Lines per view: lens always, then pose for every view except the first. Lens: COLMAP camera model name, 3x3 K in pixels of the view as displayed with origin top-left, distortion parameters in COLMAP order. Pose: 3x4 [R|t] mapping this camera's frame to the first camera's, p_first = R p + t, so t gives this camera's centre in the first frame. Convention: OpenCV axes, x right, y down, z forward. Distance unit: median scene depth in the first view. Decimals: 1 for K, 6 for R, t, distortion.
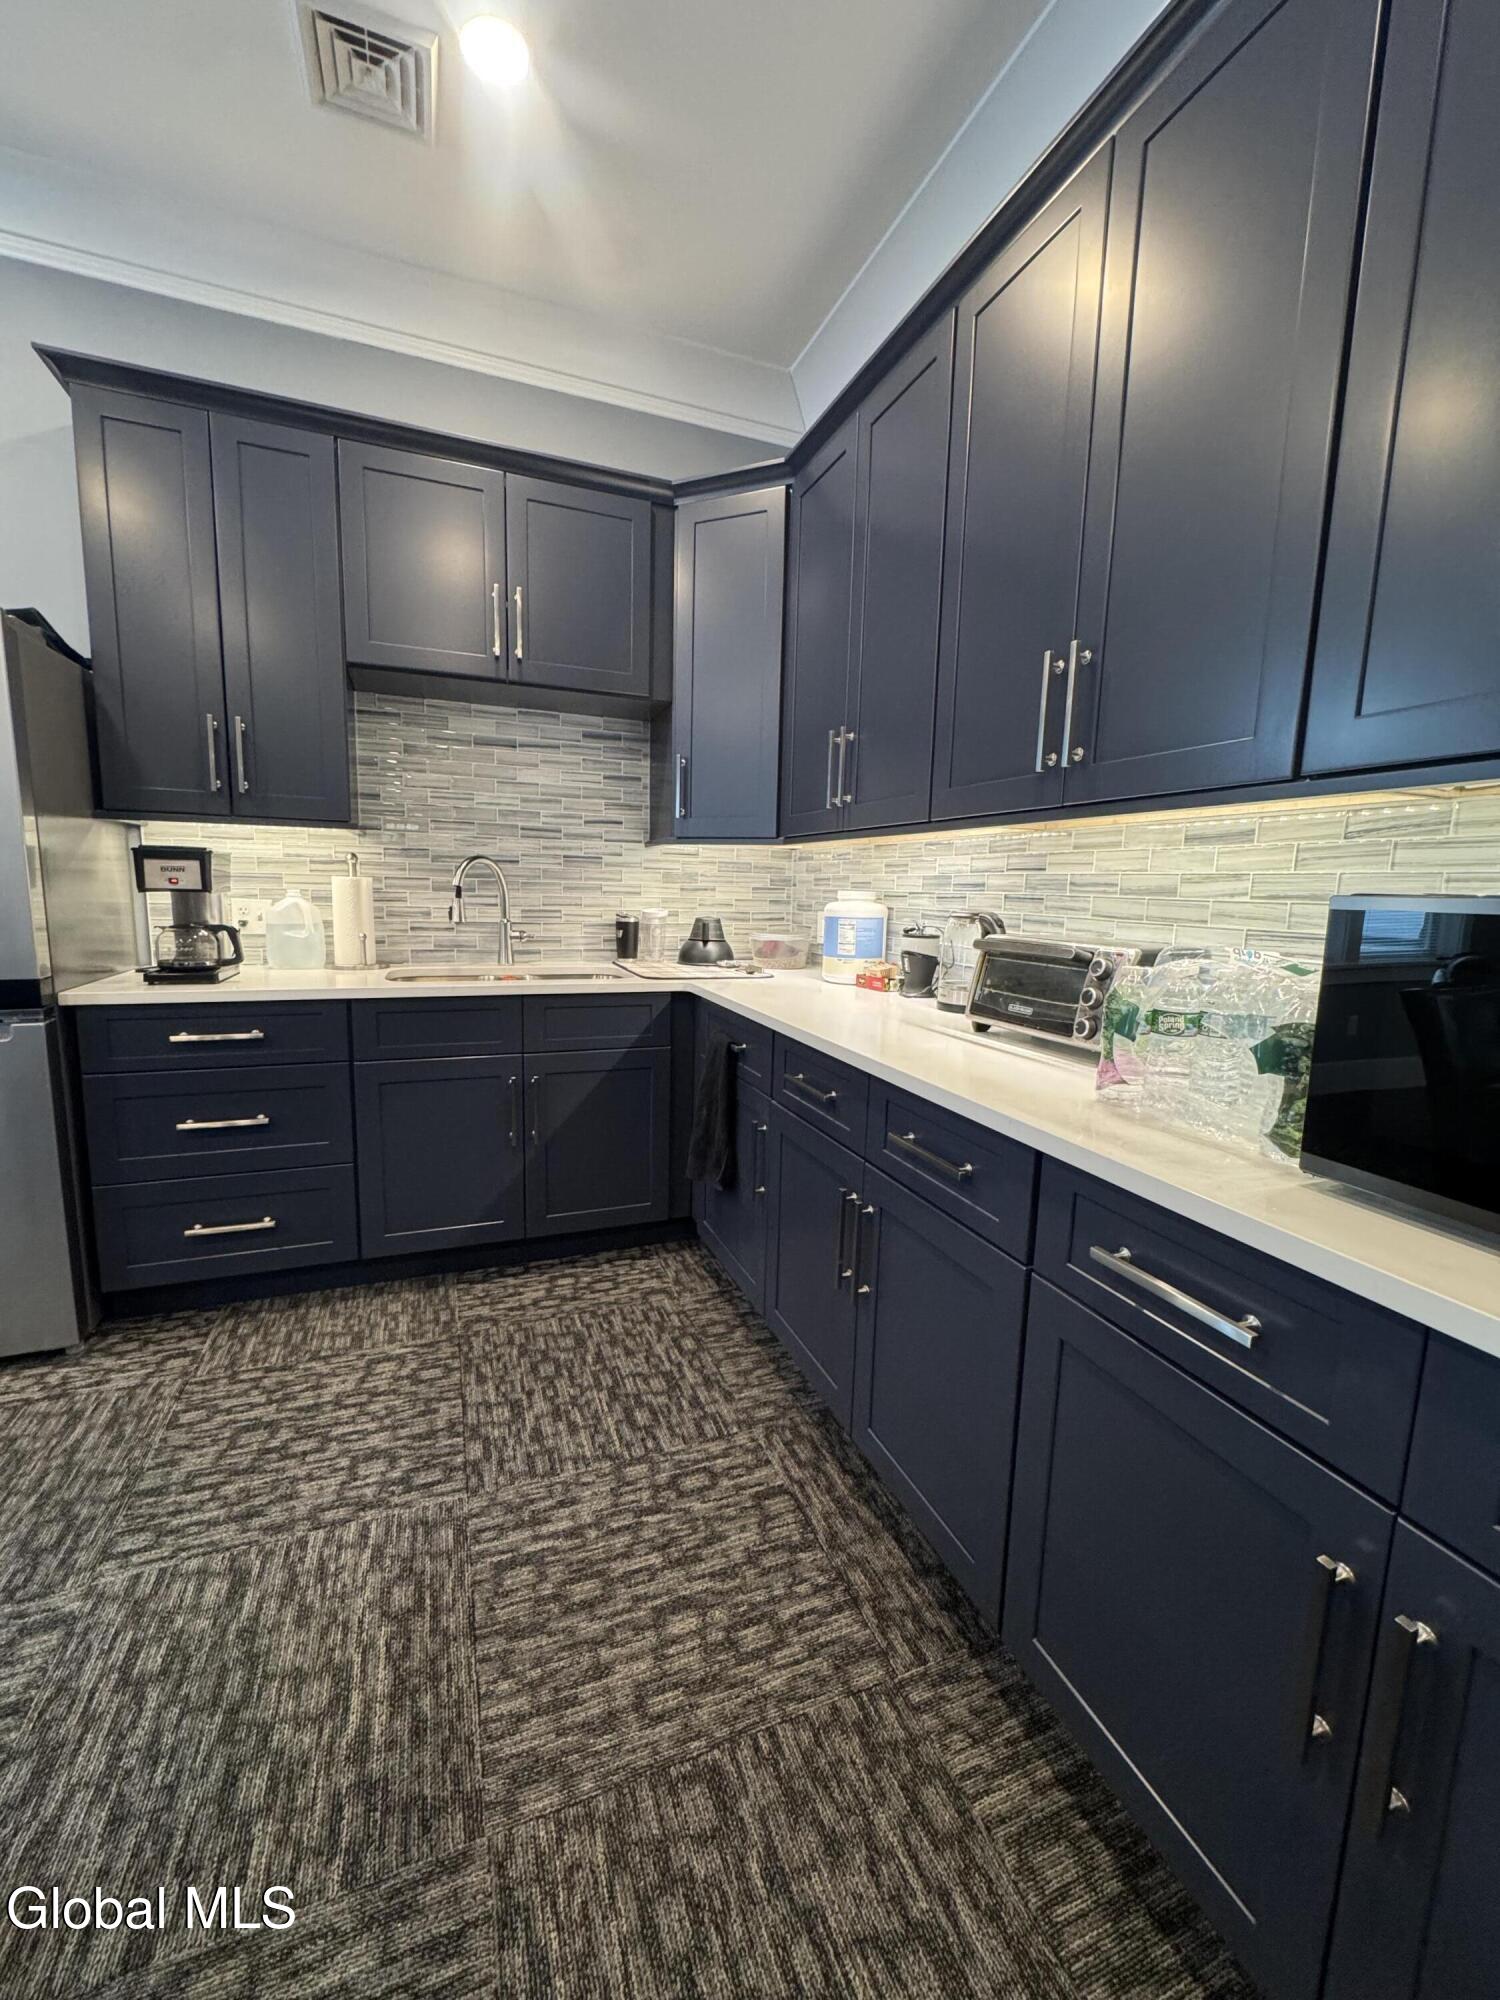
lens RADIAL K [[801.1, 0, 744.4], [0, 801.1, 1001.9], [0, 0, 1]] dist [-0.001268, 0.000377]
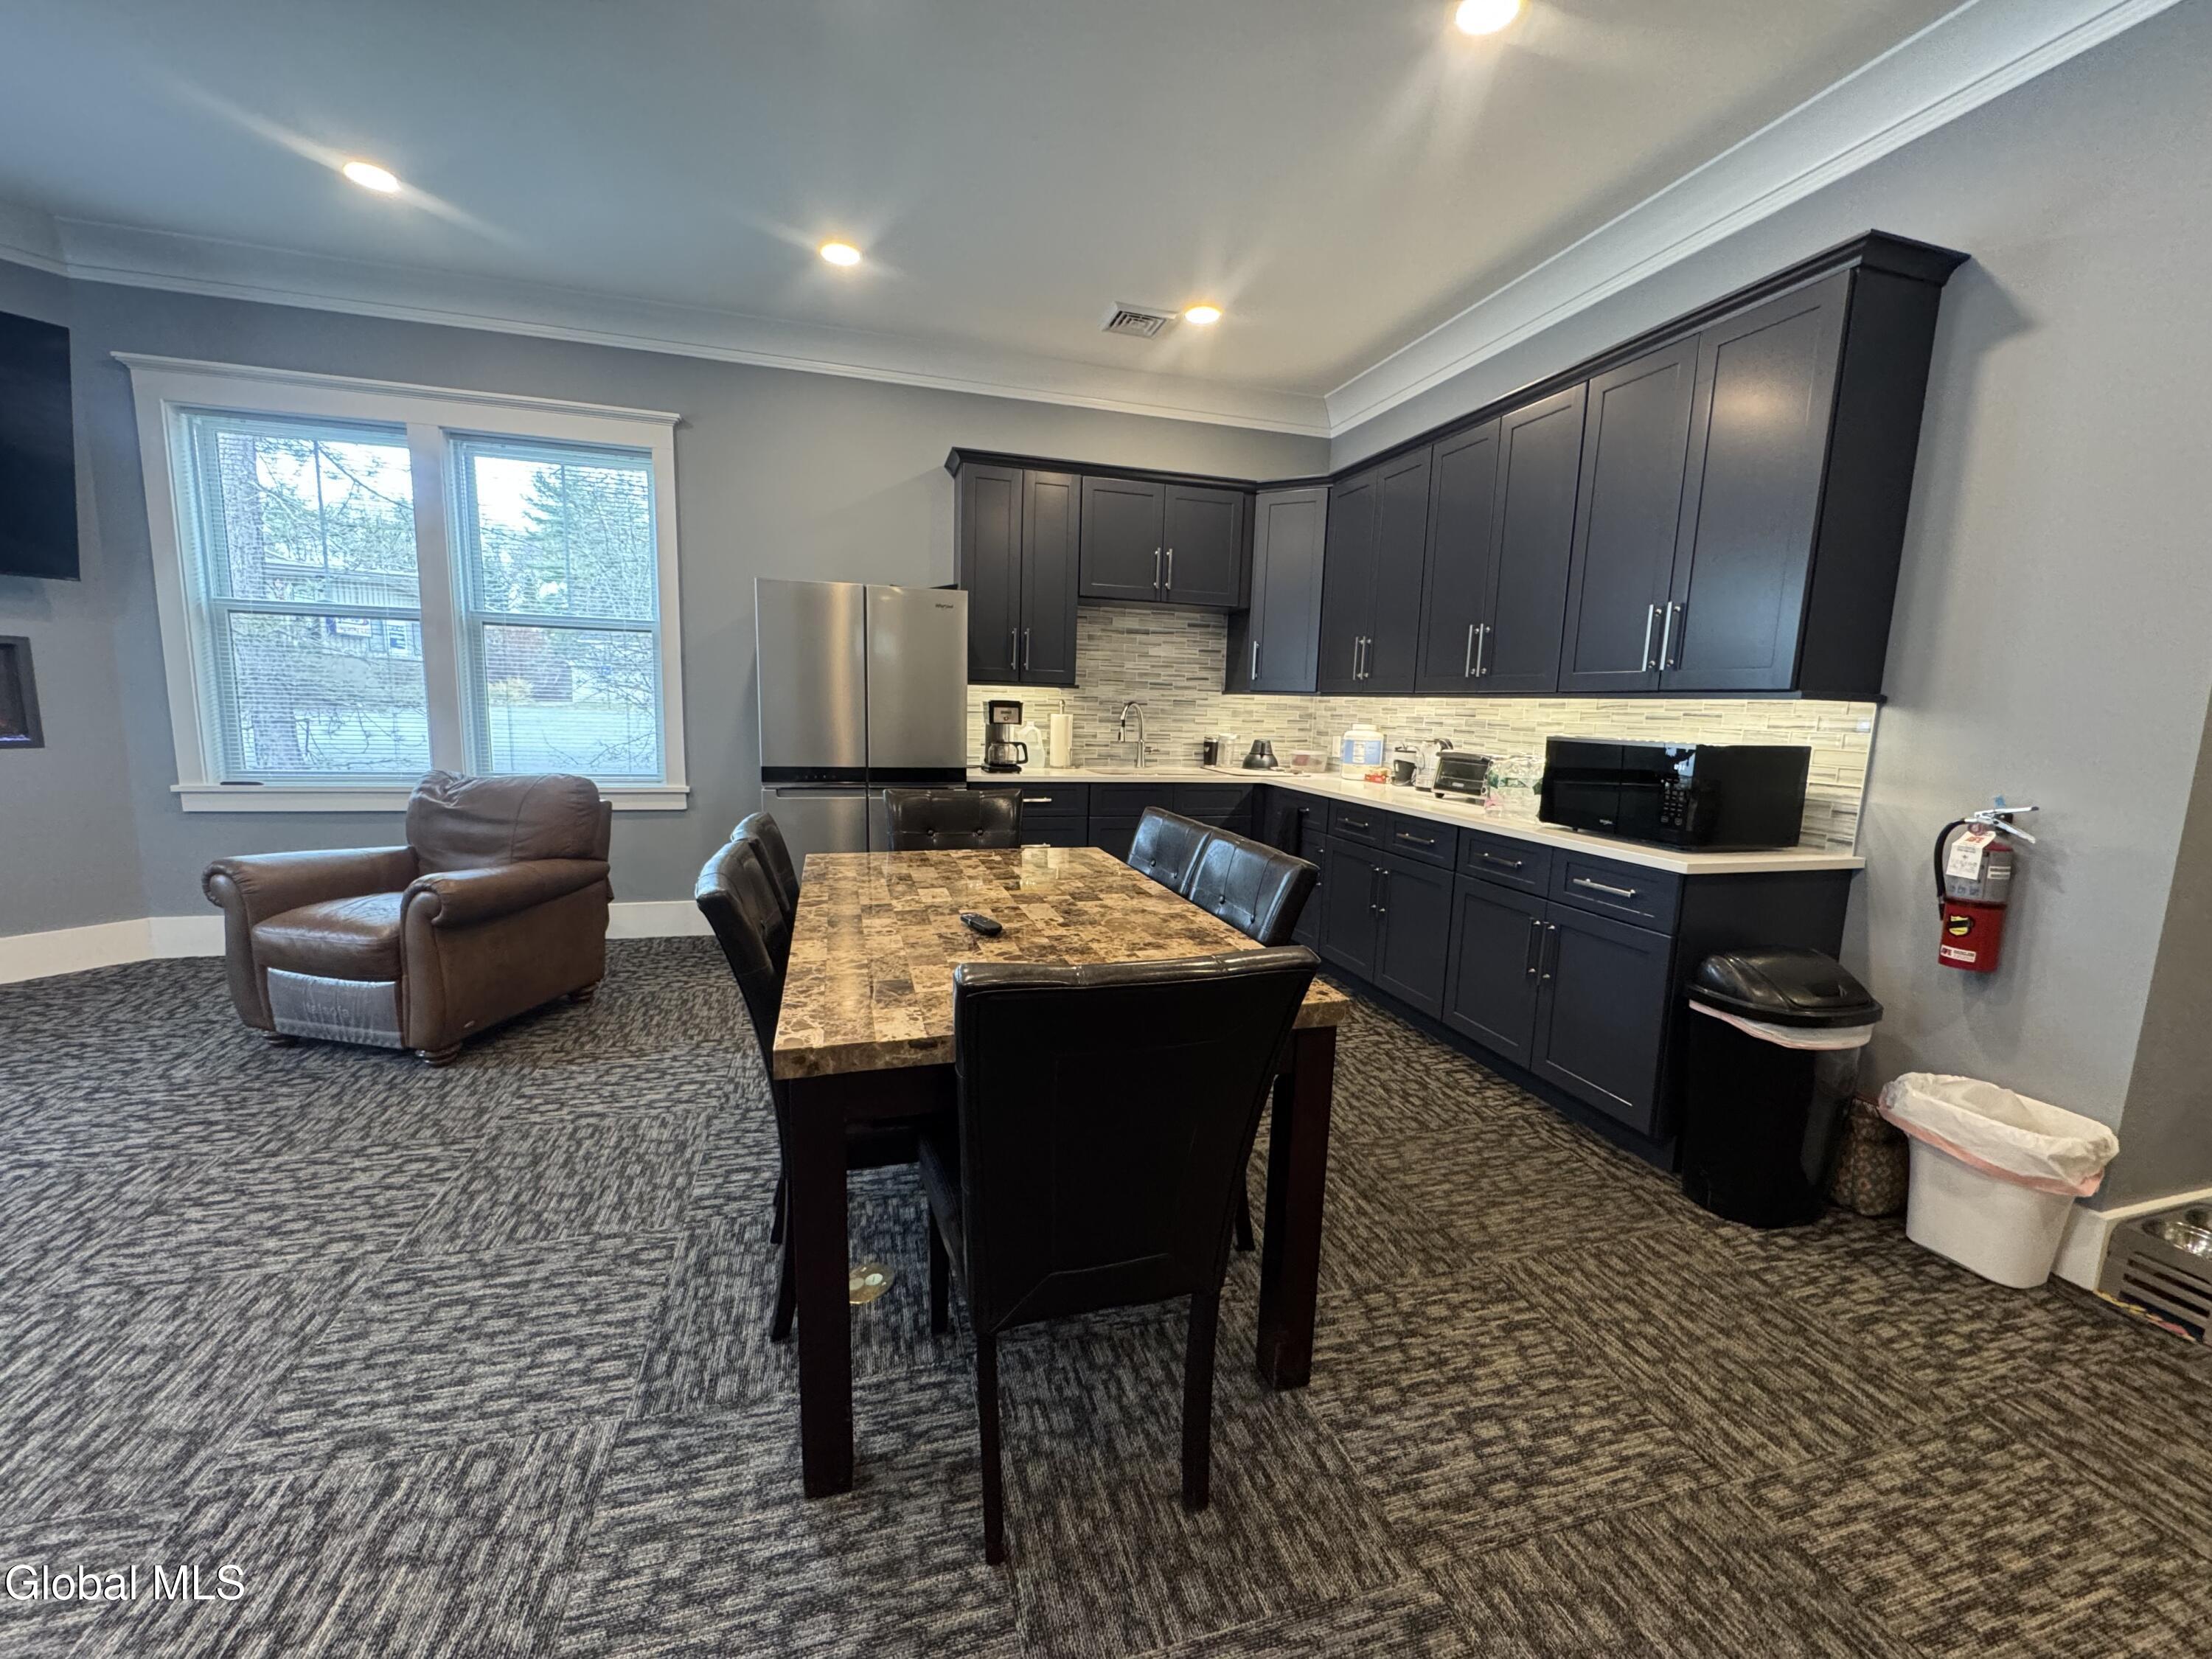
lens RADIAL K [[886.0, 0, 1112.4], [0, 886.0, 829.7], [0, 0, 1]] dist [-0.001268, 0.000377]
pose [[0.997171, 0.015251, -0.073609, -0.256347], [-0.015454, 0.999878, -0.002192, 0.096741], [0.073566, 0.003324, 0.997285, -0.916469]]
